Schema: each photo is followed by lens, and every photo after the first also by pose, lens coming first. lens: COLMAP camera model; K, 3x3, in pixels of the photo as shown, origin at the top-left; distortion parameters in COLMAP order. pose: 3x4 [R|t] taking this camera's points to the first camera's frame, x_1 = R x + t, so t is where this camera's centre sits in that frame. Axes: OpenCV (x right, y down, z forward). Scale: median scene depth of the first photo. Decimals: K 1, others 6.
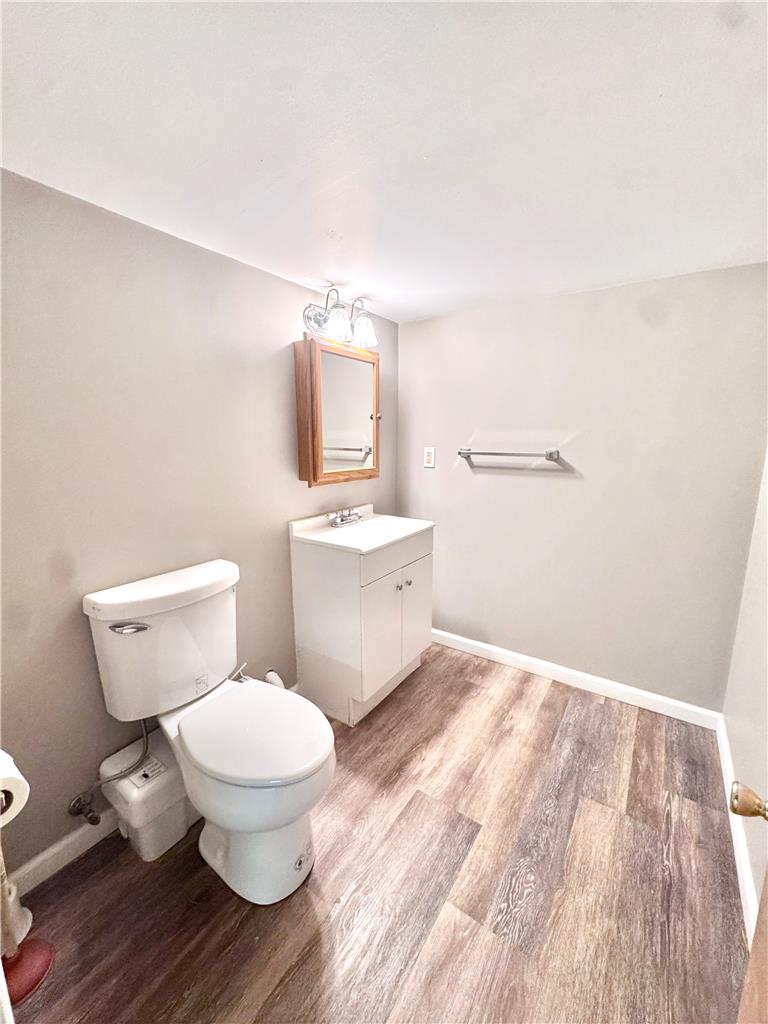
lens RADIAL K [[405.6, 0, 384.3], [0, 405.6, 512.3], [0, 0, 1]] dist [0.002580, 0.000699]
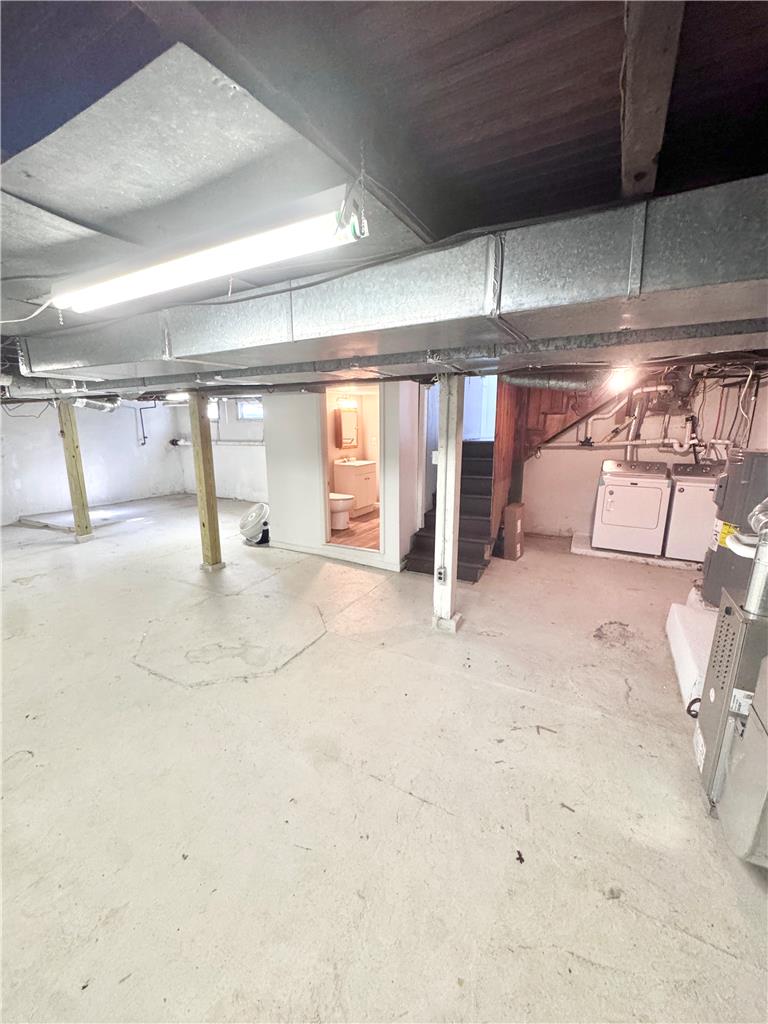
lens RADIAL K [[405.6, 0, 384.8], [0, 405.6, 508.6], [0, 0, 1]] dist [0.002580, 0.000699]
pose [[0.995256, -0.025865, 0.093791, -0.120206], [0.022182, 0.998950, 0.040094, 0.279116], [-0.094729, -0.037824, 0.994784, -2.287052]]
